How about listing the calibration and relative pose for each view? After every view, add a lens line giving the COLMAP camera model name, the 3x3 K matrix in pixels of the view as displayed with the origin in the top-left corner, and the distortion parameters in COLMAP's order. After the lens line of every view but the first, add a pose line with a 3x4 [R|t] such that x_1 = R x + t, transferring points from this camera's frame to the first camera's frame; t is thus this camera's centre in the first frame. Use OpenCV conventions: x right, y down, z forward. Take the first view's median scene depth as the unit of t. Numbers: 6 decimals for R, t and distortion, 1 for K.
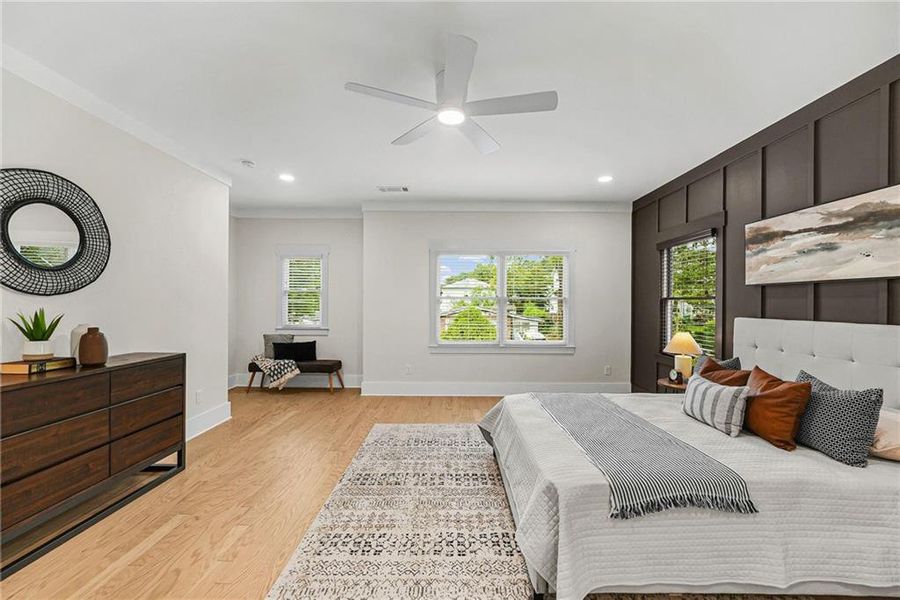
lens RADIAL K [[358.1, 0, 453.3], [0, 358.1, 306.5], [0, 0, 1]] dist [-0.003532, 0.000412]
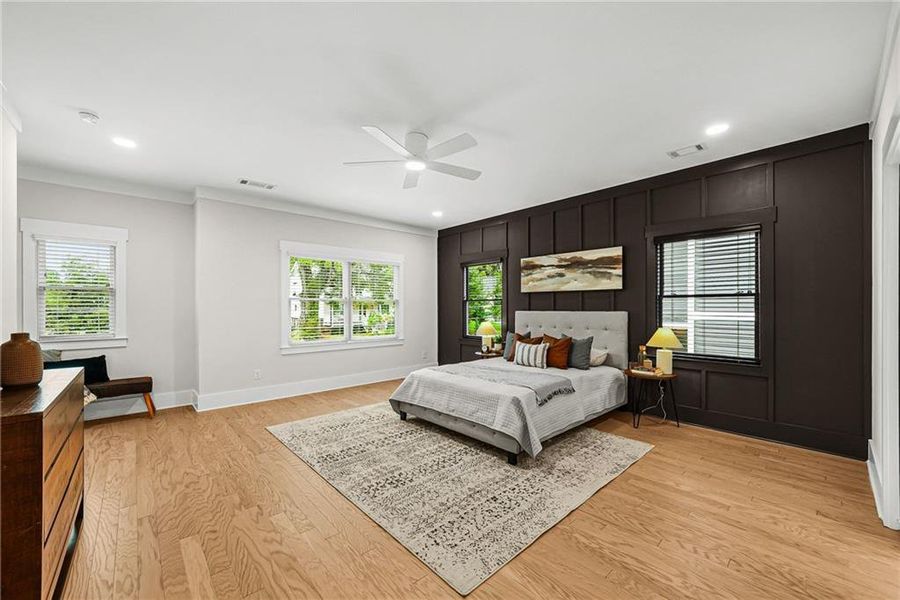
lens RADIAL K [[350.9, 0, 459.8], [0, 350.9, 313.4], [0, 0, 1]] dist [-0.000193, 0.000101]
pose [[0.734213, -0.019446, 0.678641, -0.656465], [0.014527, 0.999811, 0.012932, 0.018019], [-0.678764, 0.000364, 0.734356, -0.082870]]
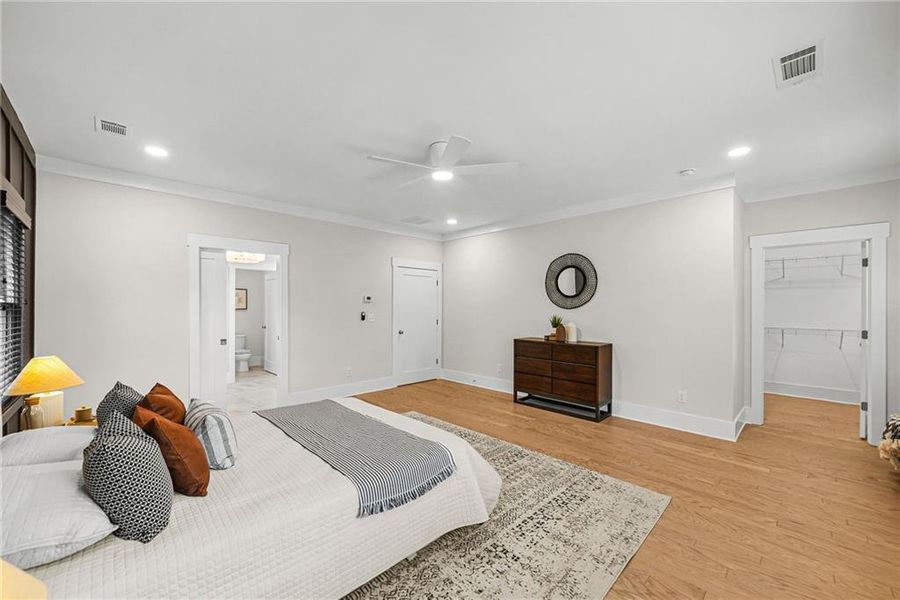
lens RADIAL K [[358.1, 0, 453.3], [0, 358.1, 306.5], [0, 0, 1]] dist [-0.003532, 0.000412]
pose [[-0.721138, -0.010113, -0.692718, 0.741484], [-0.010757, 0.999936, -0.003400, -0.025875], [0.692708, 0.005000, -0.721201, 1.655263]]
